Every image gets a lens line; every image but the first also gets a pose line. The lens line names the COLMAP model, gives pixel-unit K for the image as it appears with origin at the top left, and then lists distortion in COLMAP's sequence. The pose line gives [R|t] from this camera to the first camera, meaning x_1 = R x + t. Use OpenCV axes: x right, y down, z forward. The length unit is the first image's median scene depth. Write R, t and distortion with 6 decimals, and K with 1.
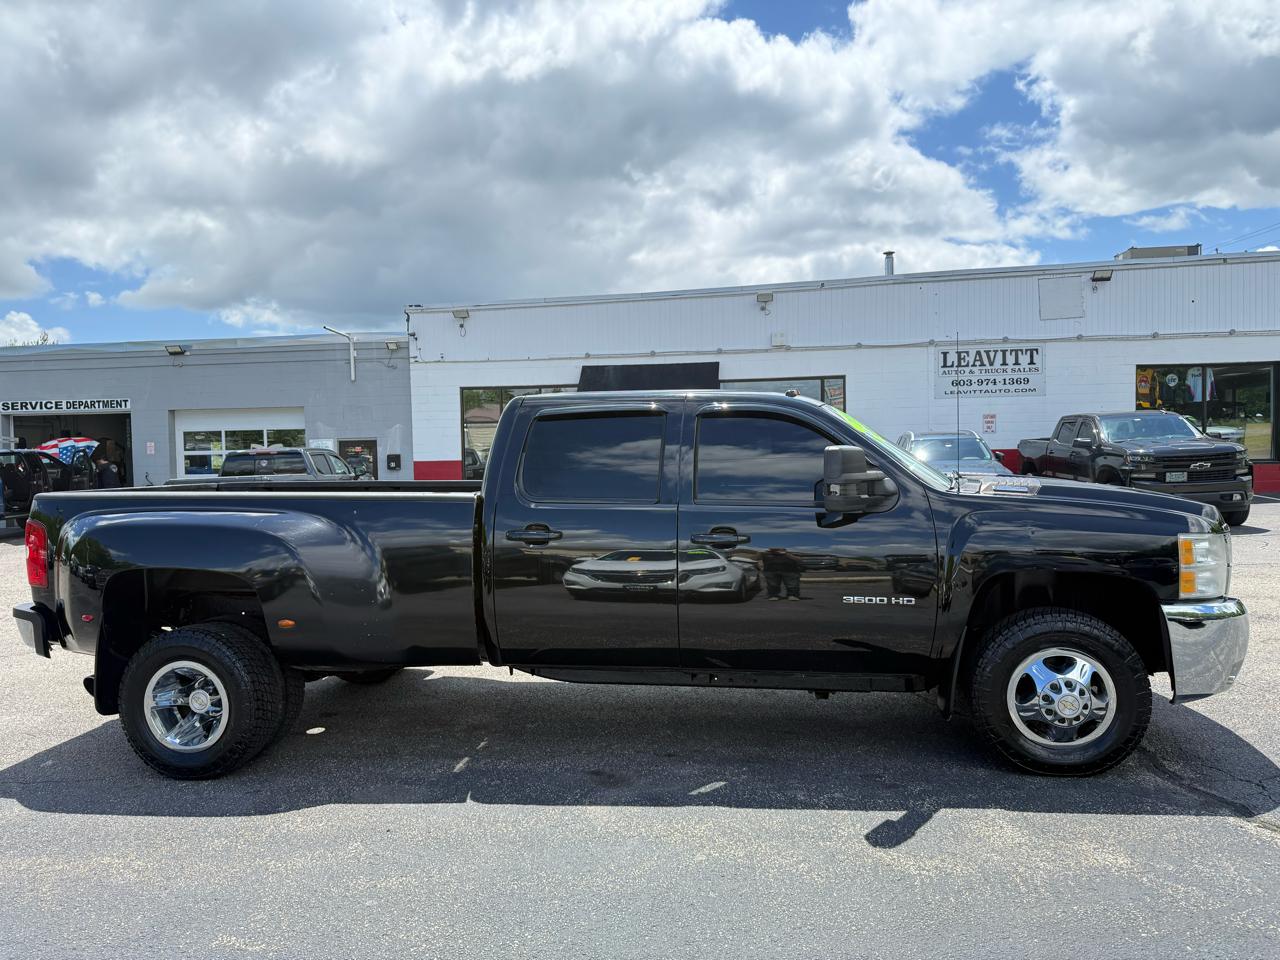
lens RADIAL K [[875.2, 0, 640.0], [0, 875.2, 480.0], [0, 0, 1]] dist [0.043173, -0.050785]
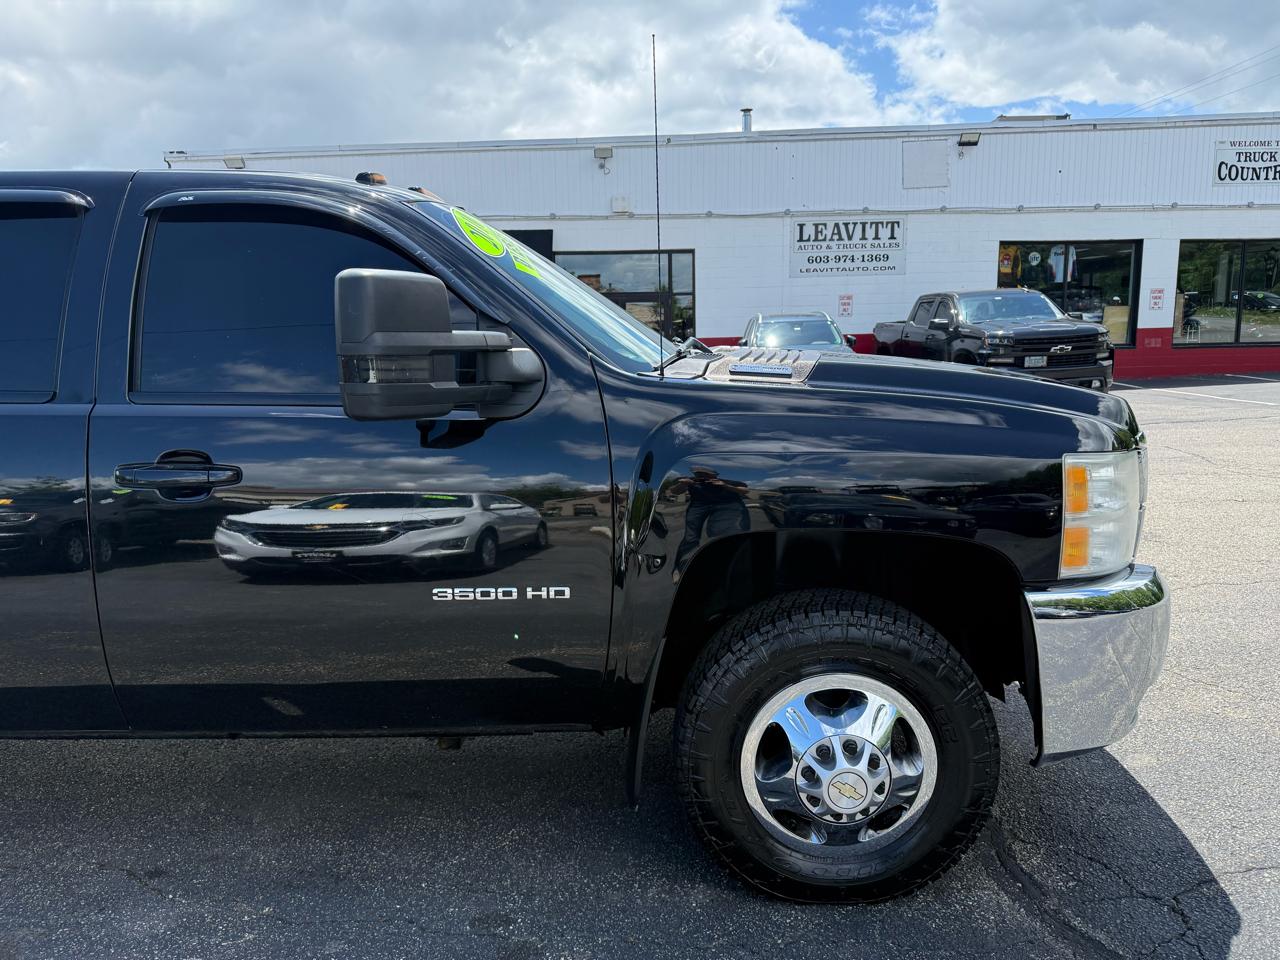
lens RADIAL K [[888.5, 0, 646.8], [0, 888.5, 456.4], [0, 0, 1]] dist [0.059269, -0.080962]
pose [[0.989836, -0.015173, 0.141404, 0.078555], [0.001337, 0.995242, 0.097430, 0.002840], [-0.142209, -0.096250, 0.985146, 0.136968]]
